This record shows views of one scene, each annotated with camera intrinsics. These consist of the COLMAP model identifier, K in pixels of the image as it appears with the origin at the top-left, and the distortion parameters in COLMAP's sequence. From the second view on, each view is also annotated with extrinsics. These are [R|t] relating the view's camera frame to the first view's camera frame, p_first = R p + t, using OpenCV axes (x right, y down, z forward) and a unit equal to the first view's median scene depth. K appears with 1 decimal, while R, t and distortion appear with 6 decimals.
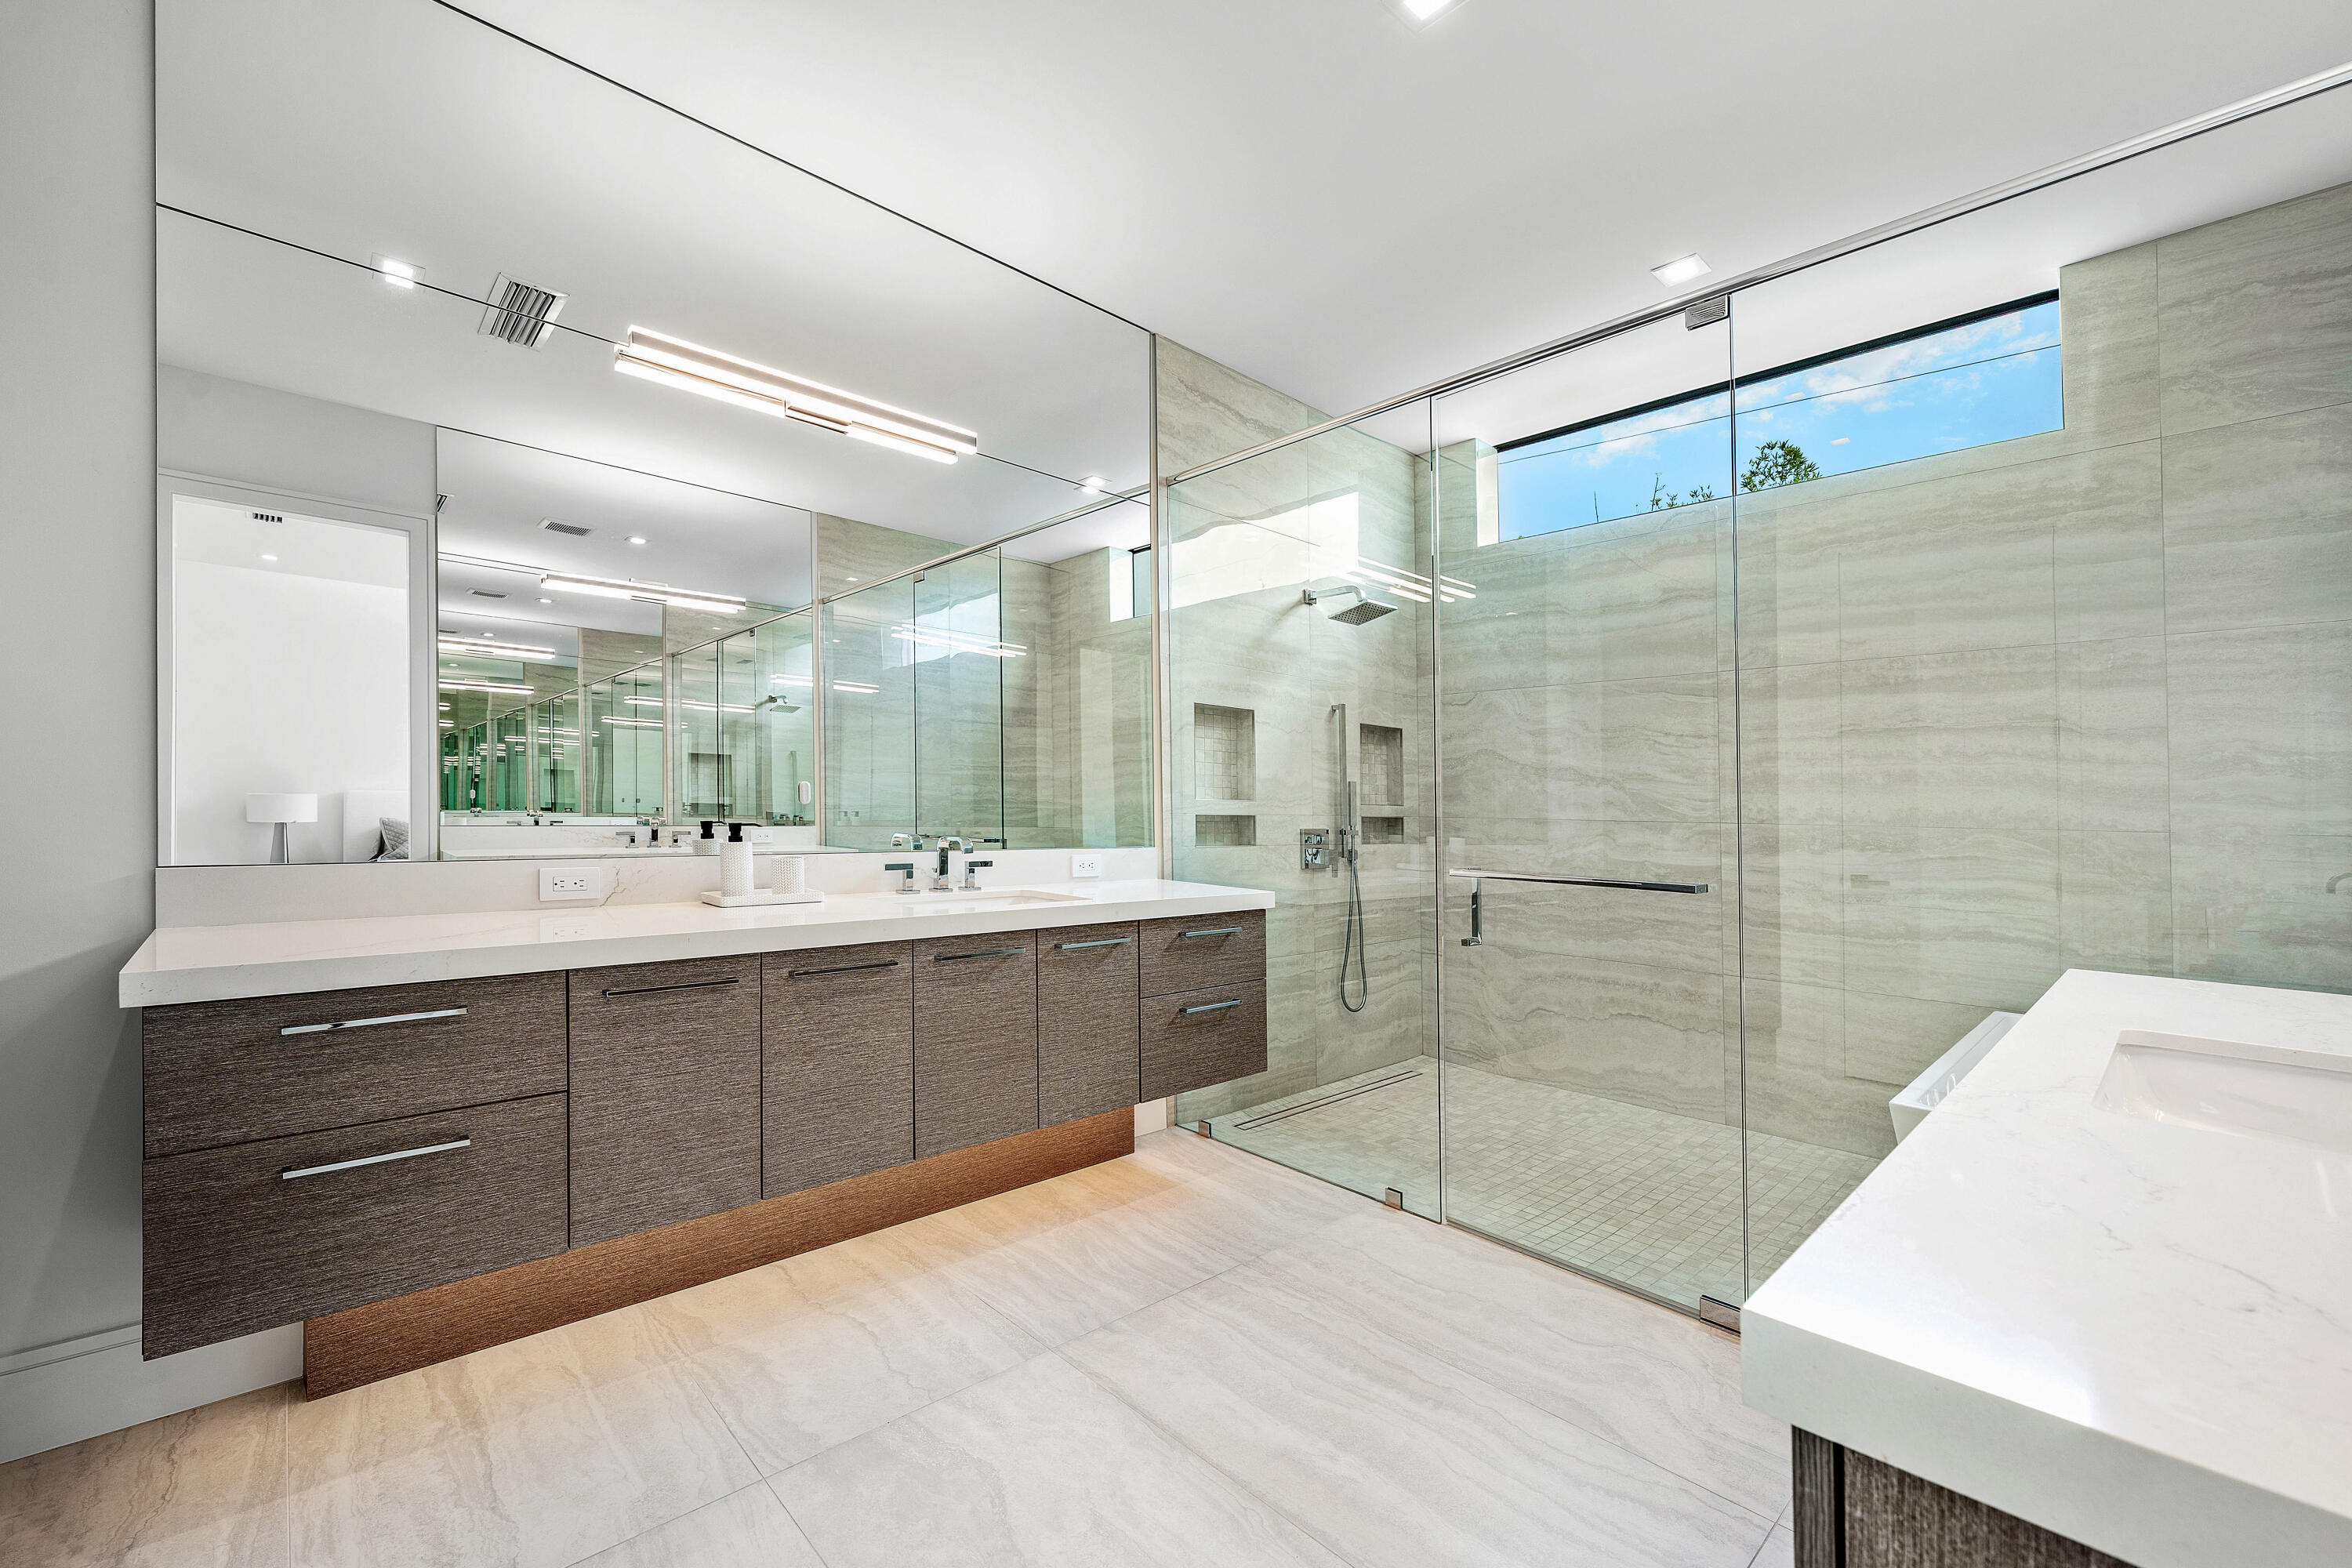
lens RADIAL K [[961.8, 0, 1221.6], [0, 961.8, 824.3], [0, 0, 1]] dist [0.002190, 0.000069]
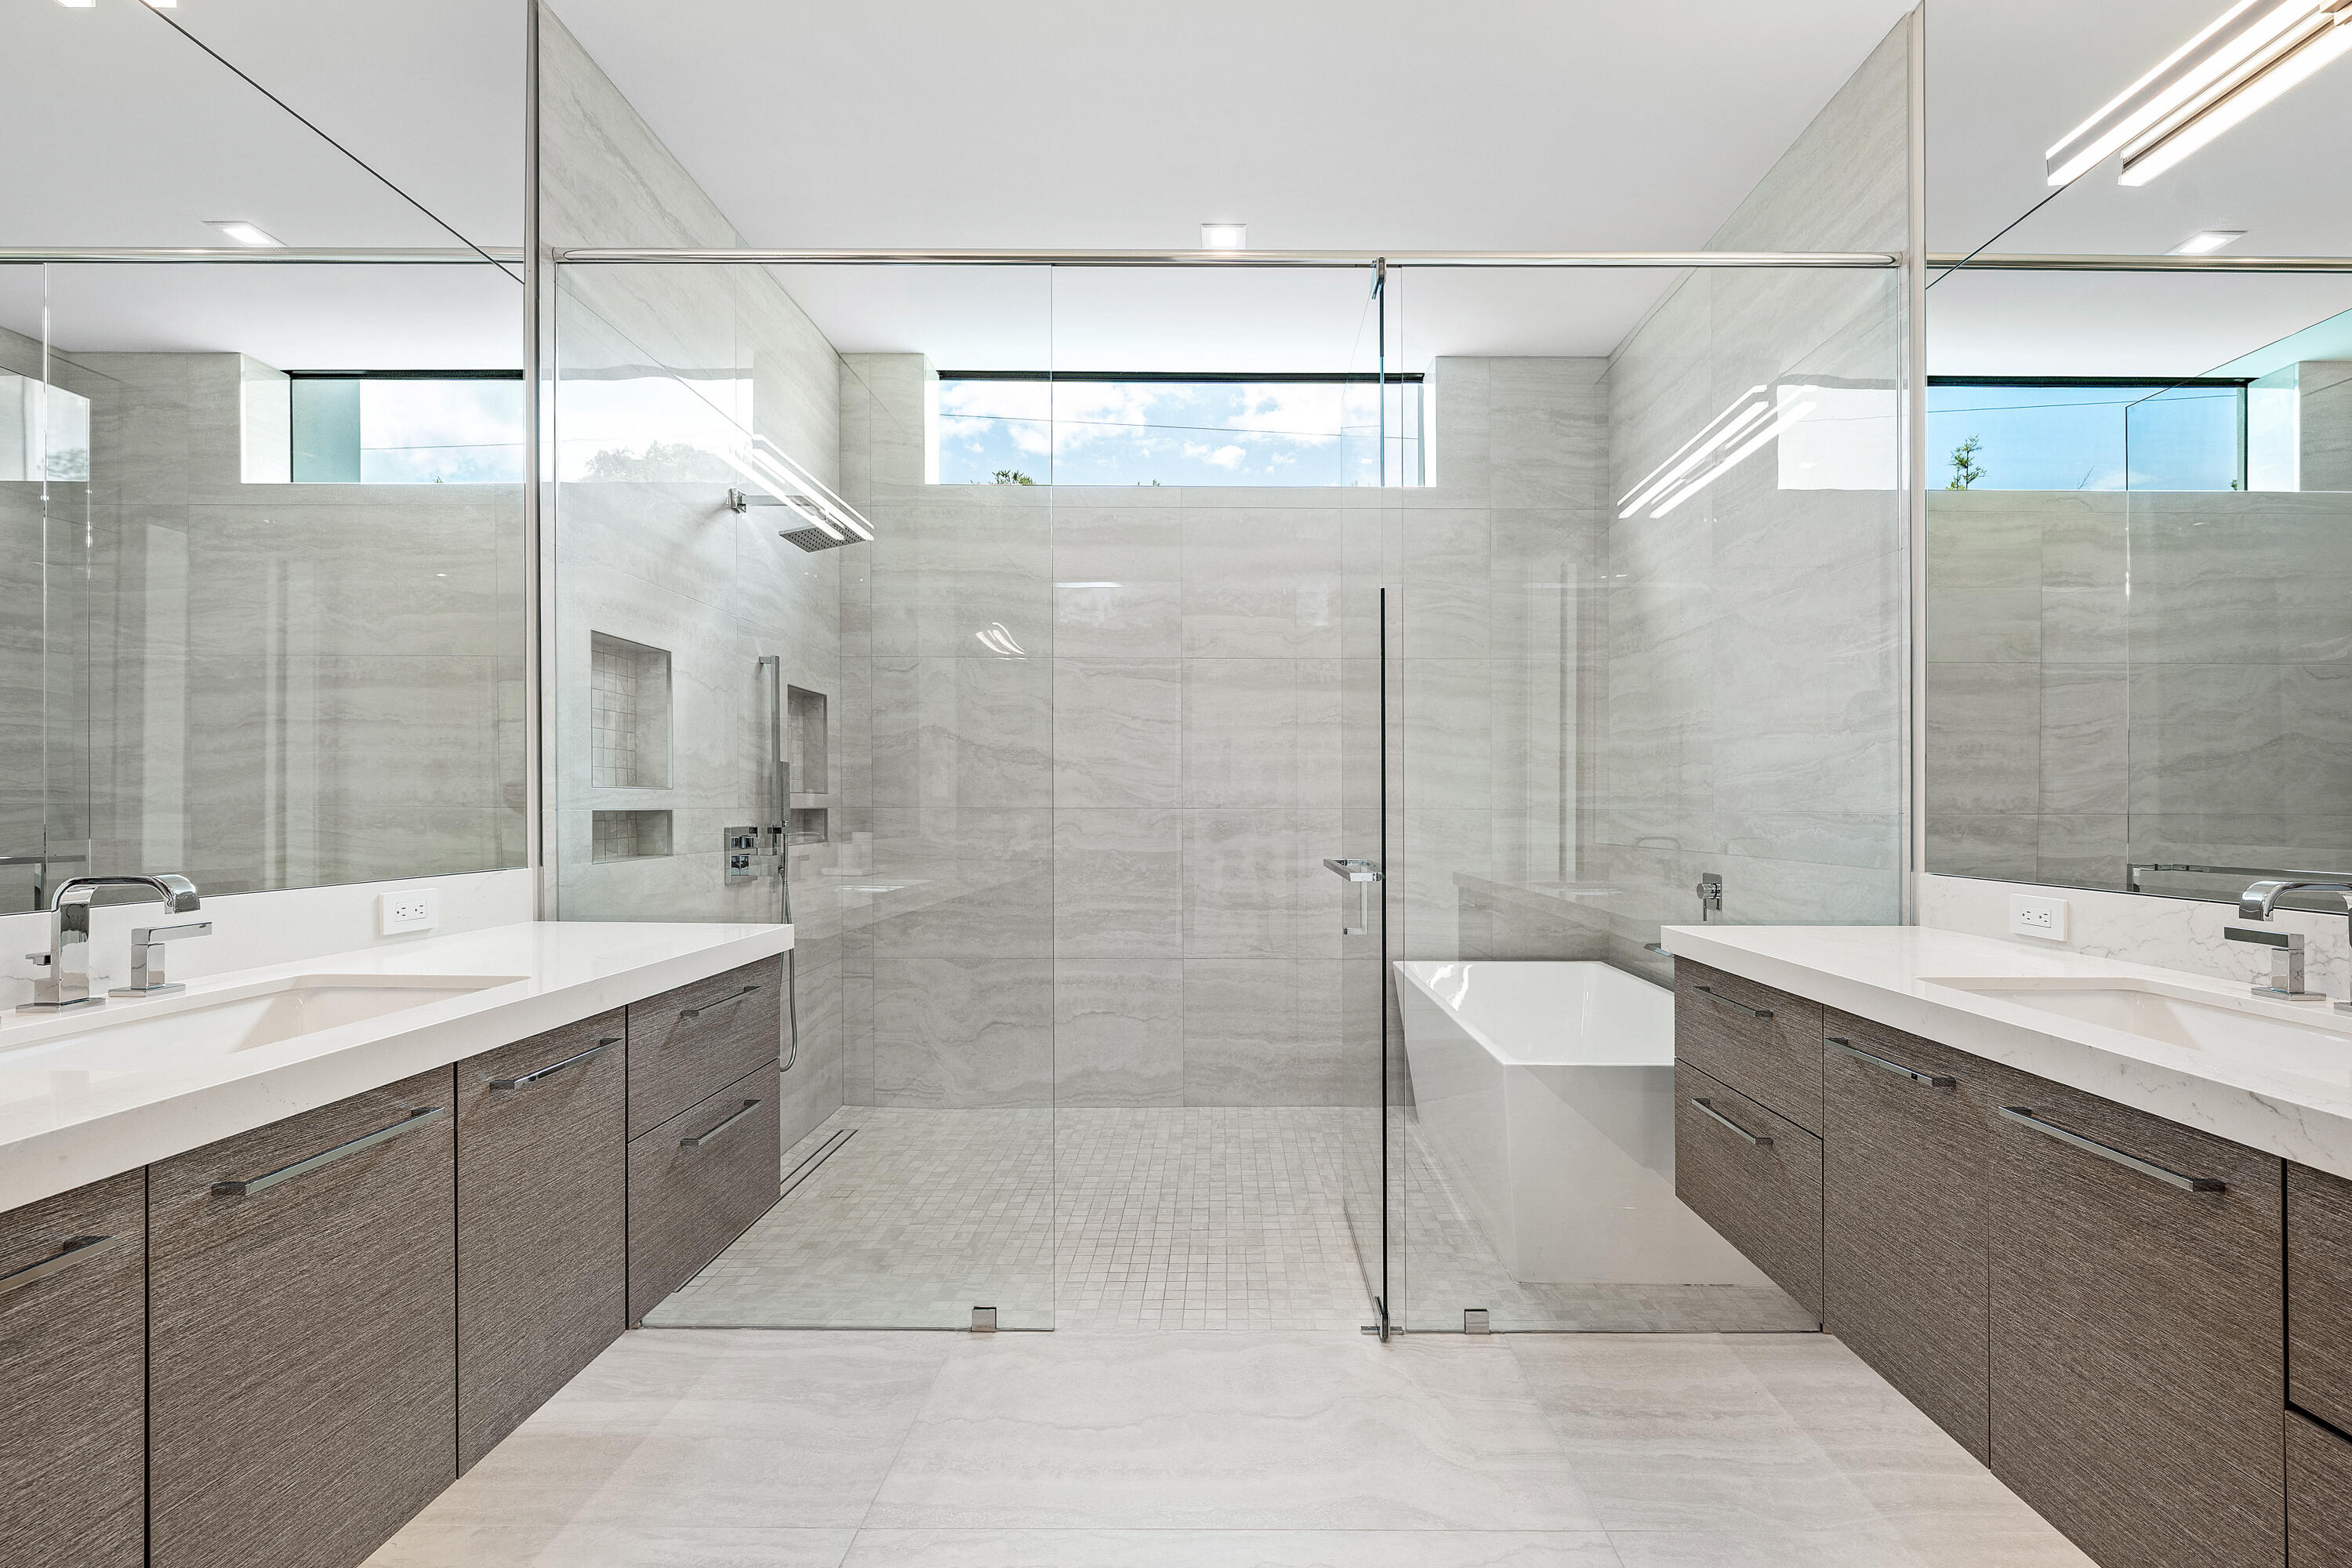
lens RADIAL K [[967.1, 0, 1212.8], [0, 967.1, 795.2], [0, 0, 1]] dist [-0.000265, -0.000627]
pose [[0.707520, -0.009288, 0.706633, -0.169694], [0.020561, 0.999761, -0.007446, -0.006482], [-0.706394, 0.019798, 0.707542, 0.255357]]
